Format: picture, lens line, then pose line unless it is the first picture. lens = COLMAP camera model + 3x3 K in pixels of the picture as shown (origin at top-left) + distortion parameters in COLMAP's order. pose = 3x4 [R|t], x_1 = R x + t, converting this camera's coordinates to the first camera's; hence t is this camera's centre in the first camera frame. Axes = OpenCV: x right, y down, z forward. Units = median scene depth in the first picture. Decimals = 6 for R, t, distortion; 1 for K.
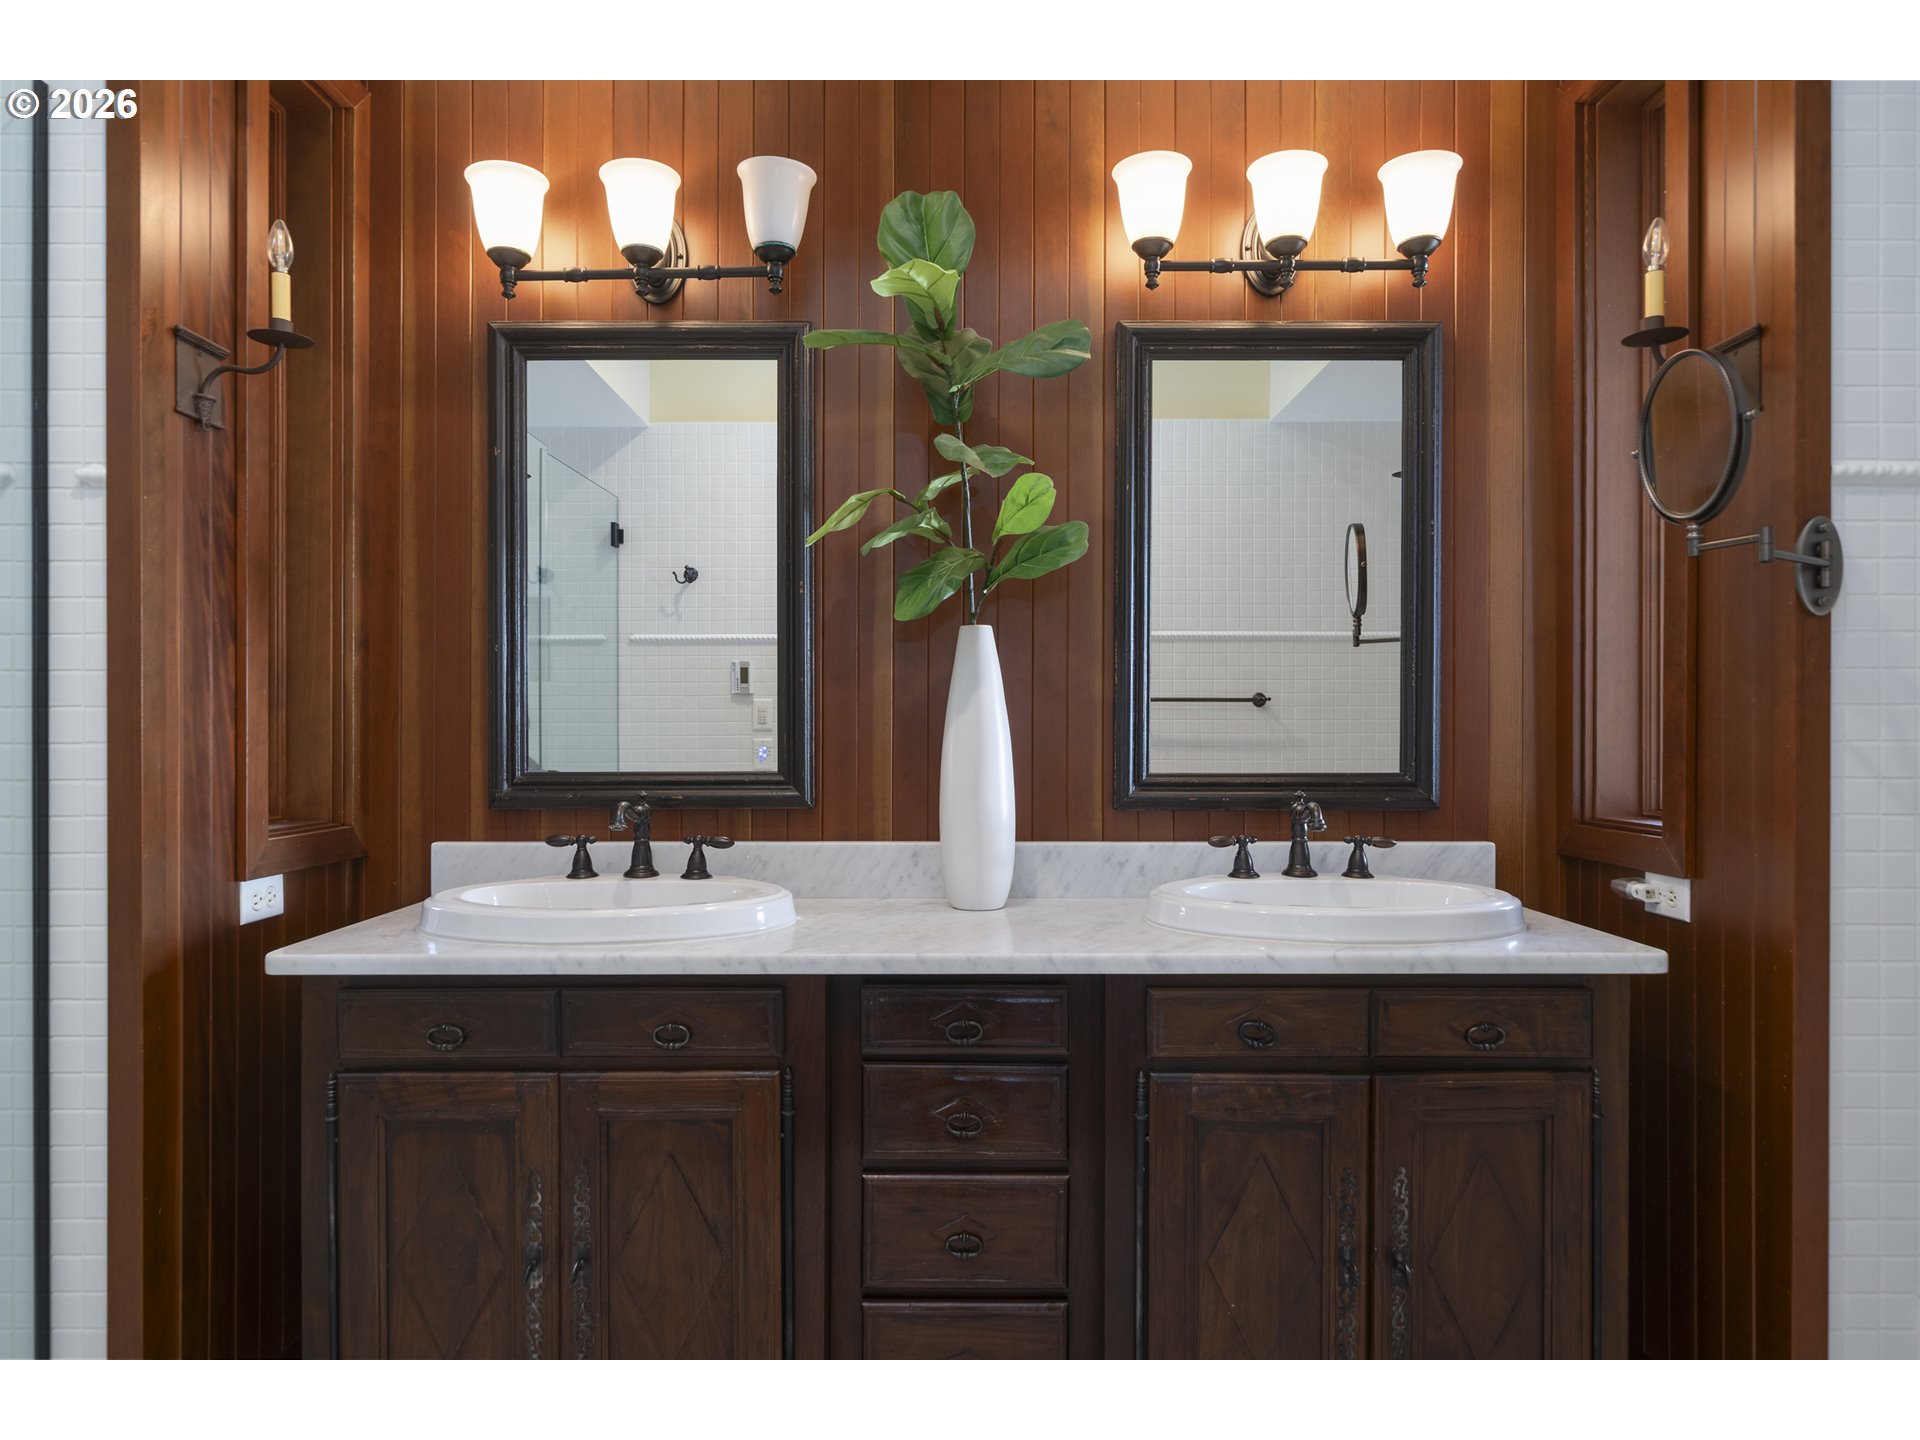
lens RADIAL K [[1165.6, 0, 952.9], [0, 1165.6, 734.8], [0, 0, 1]] dist [0.004354, 0.000210]
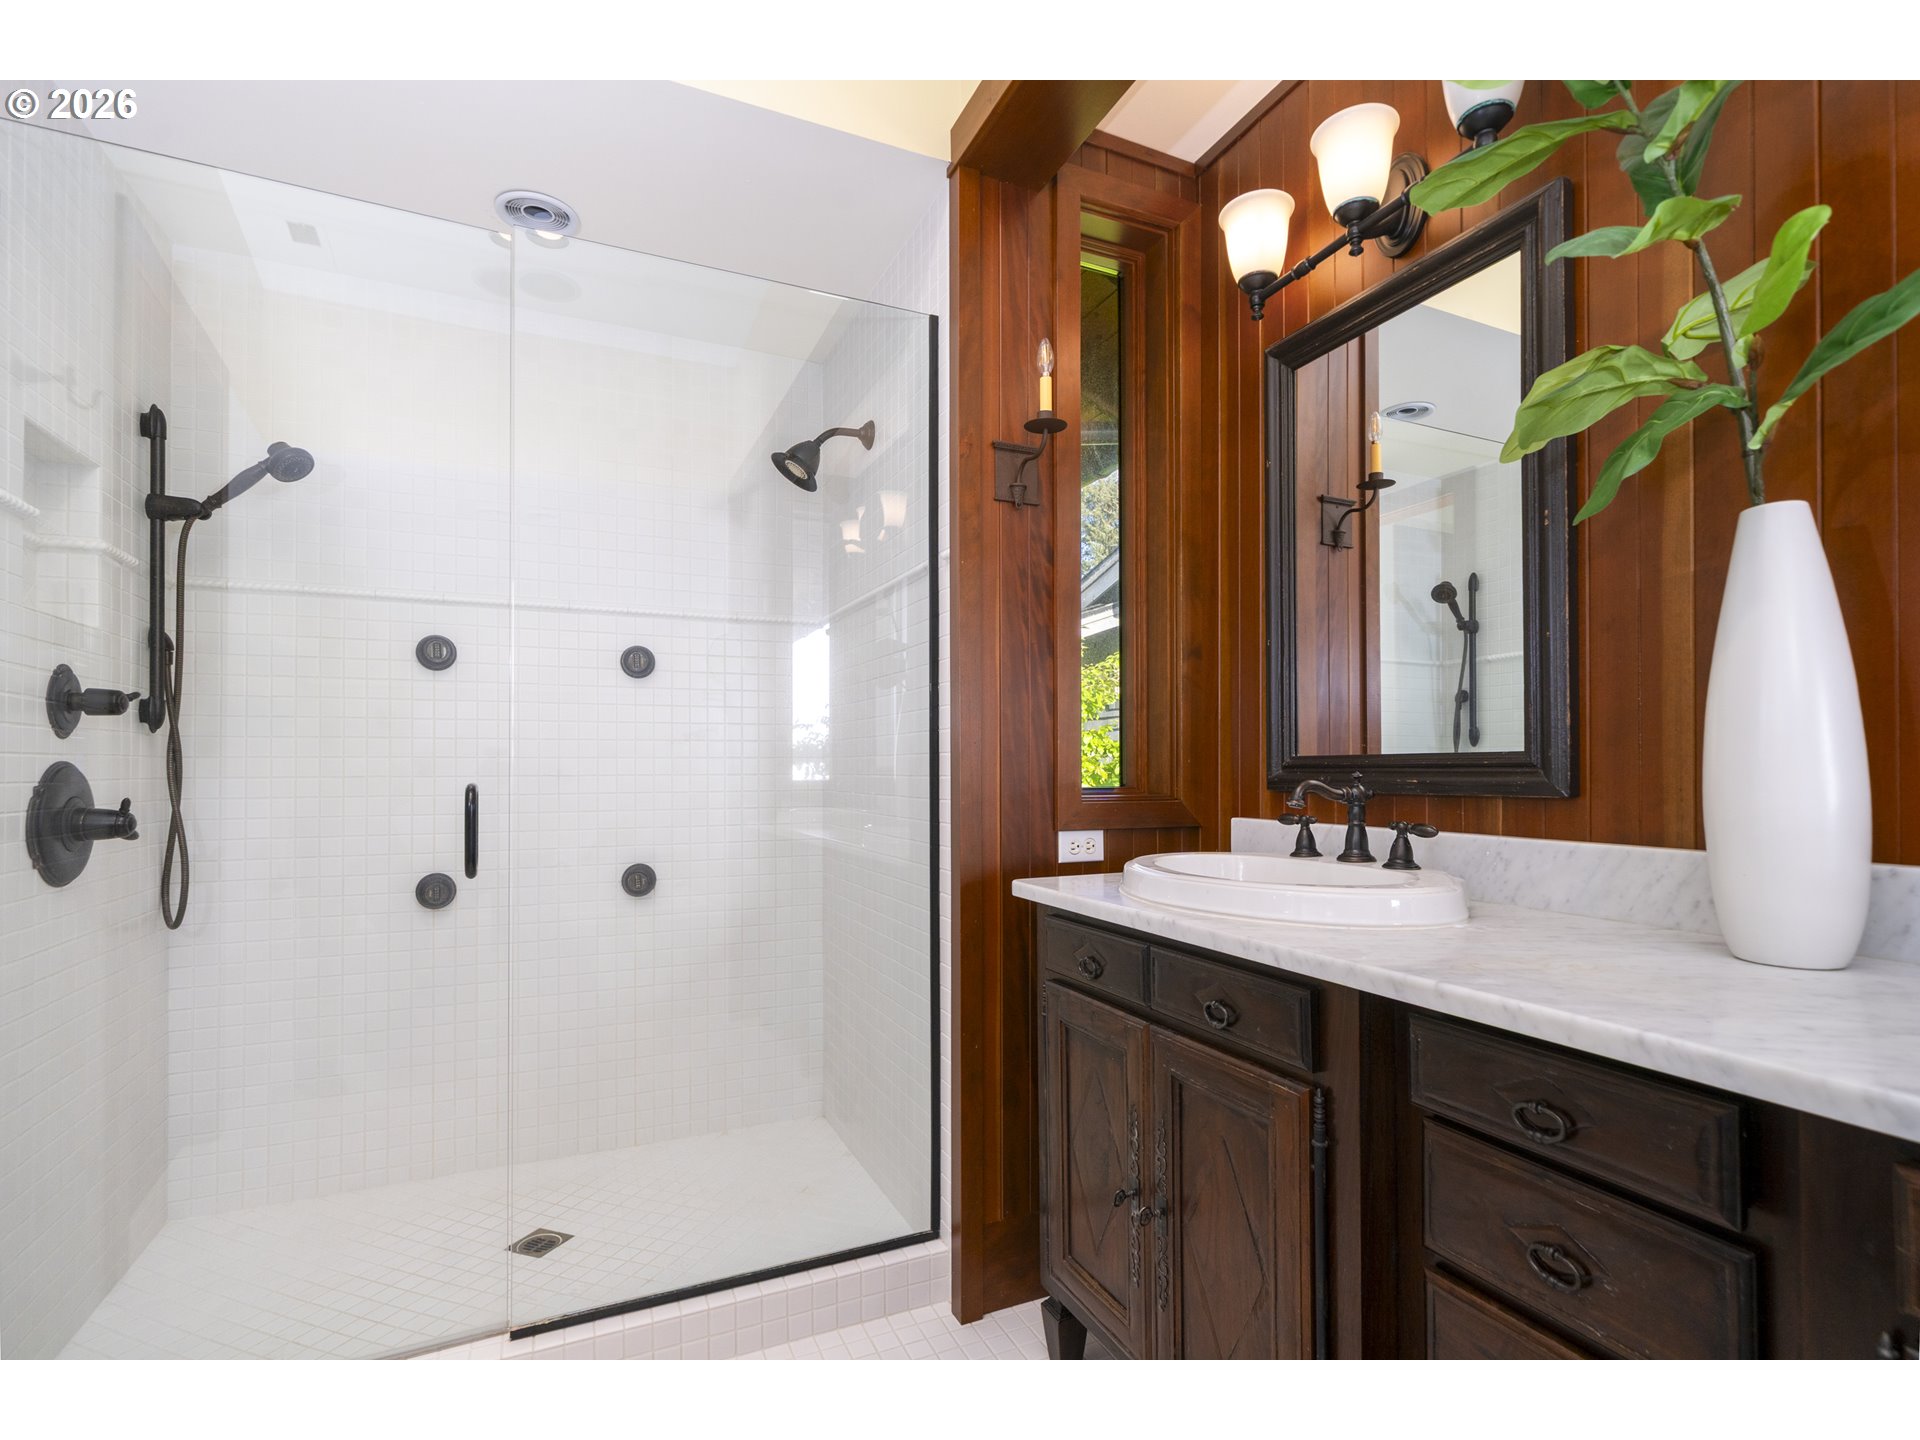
lens RADIAL K [[908.3, 0, 960.0], [0, 908.3, 768.2], [0, 0, 1]] dist [-0.000689, 0.000068]
pose [[0.413937, -0.000840, -0.910305, 0.302725], [-0.001276, 0.999998, -0.001503, 0.051357], [0.910304, 0.001784, 0.413936, 0.440532]]
